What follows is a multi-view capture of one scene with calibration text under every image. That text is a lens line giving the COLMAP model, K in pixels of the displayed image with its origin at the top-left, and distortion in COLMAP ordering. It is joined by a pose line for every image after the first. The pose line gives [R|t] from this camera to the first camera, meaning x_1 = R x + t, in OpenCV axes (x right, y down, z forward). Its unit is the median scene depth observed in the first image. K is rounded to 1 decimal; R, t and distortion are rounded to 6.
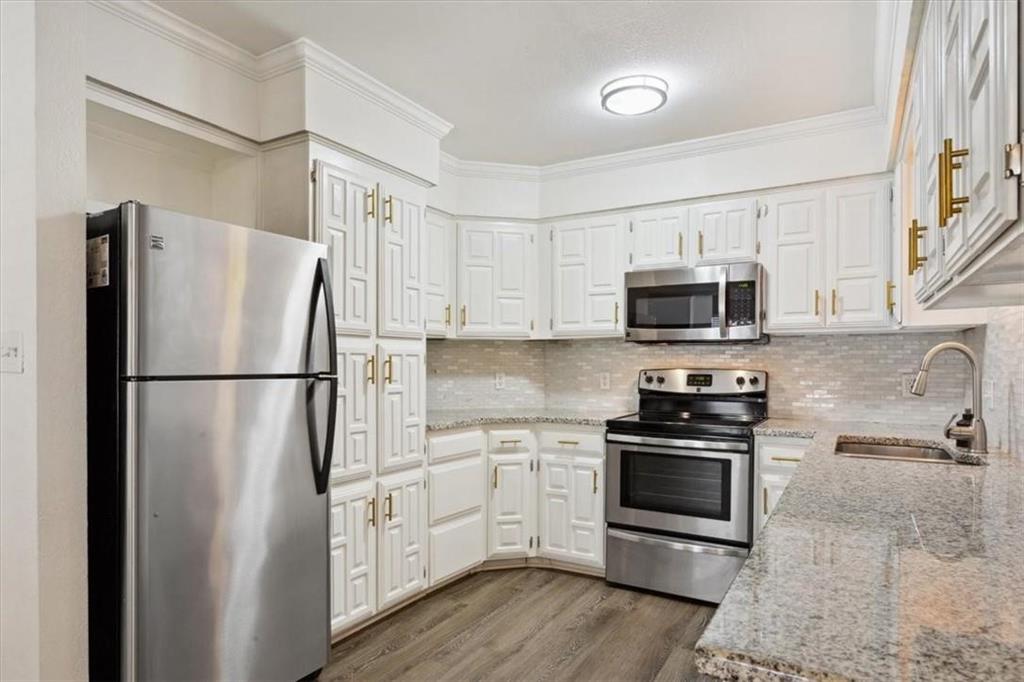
lens RADIAL K [[571.5, 0, 513.8], [0, 571.5, 363.5], [0, 0, 1]] dist [-0.004157, -0.000125]
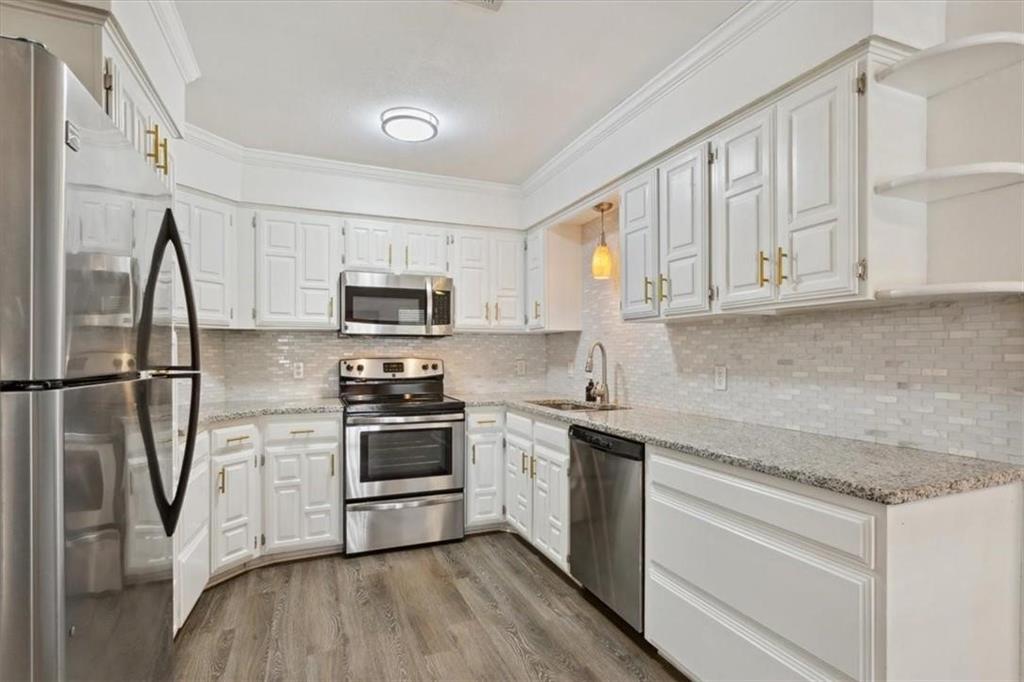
lens RADIAL K [[485.7, 0, 488.2], [0, 485.7, 352.7], [0, 0, 1]] dist [0.001930, 0.000822]
pose [[0.634805, -0.000771, 0.772672, -0.360219], [0.002576, 0.999996, -0.001119, -0.000714], [-0.772668, 0.002701, 0.634804, 0.193820]]
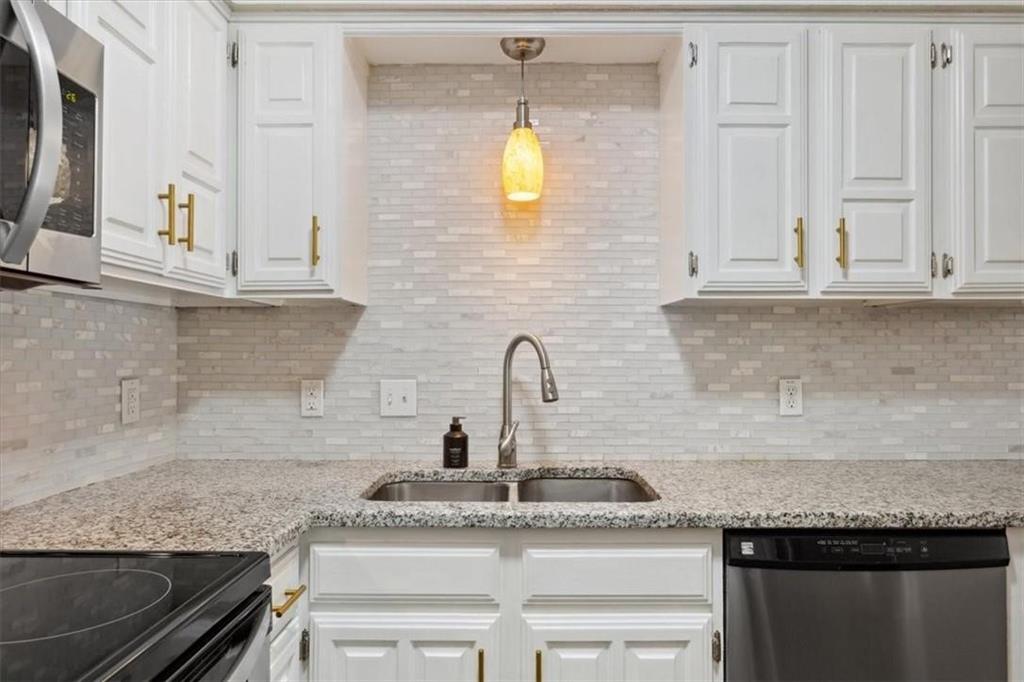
lens RADIAL K [[615.3, 0, 512.0], [0, 615.3, 341.0], [0, 0, 1]] dist [-0.001995, -0.000127]
pose [[-0.503667, 0.019268, 0.863683, 0.019942], [-0.000252, 0.999748, -0.022450, -0.003433], [-0.863898, -0.011525, -0.503536, 0.880129]]
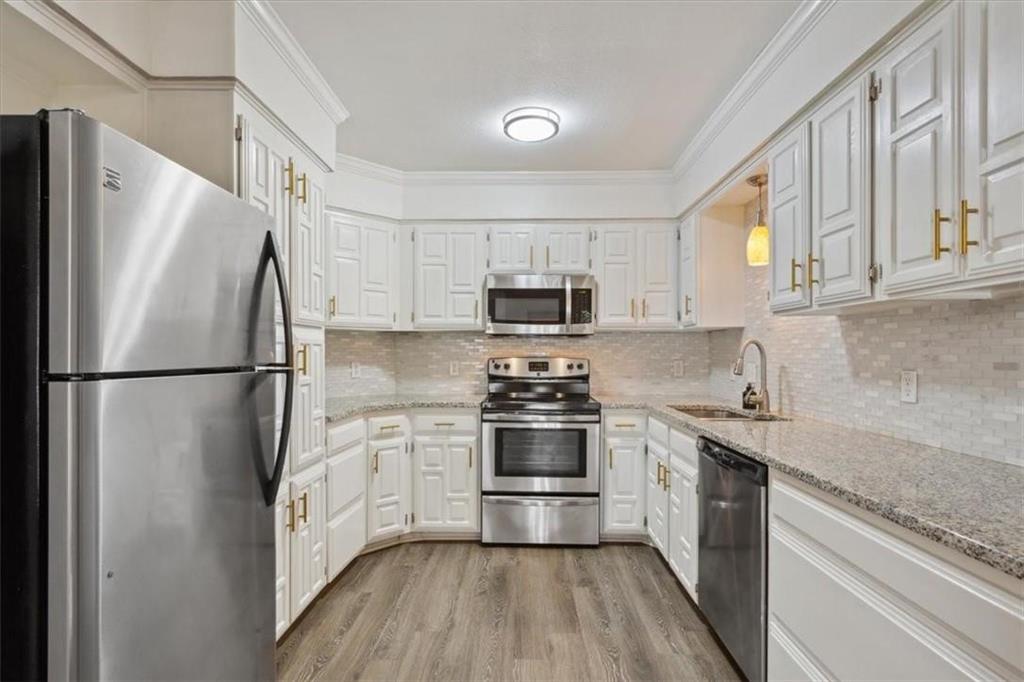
lens RADIAL K [[472.6, 0, 501.2], [0, 472.6, 351.7], [0, 0, 1]] dist [-0.000335, 0.006510]
pose [[0.884467, 0.000345, 0.466602, -0.234223], [0.000672, 0.999998, -0.002012, -0.000782], [-0.466602, 0.002093, 0.884465, 0.134860]]
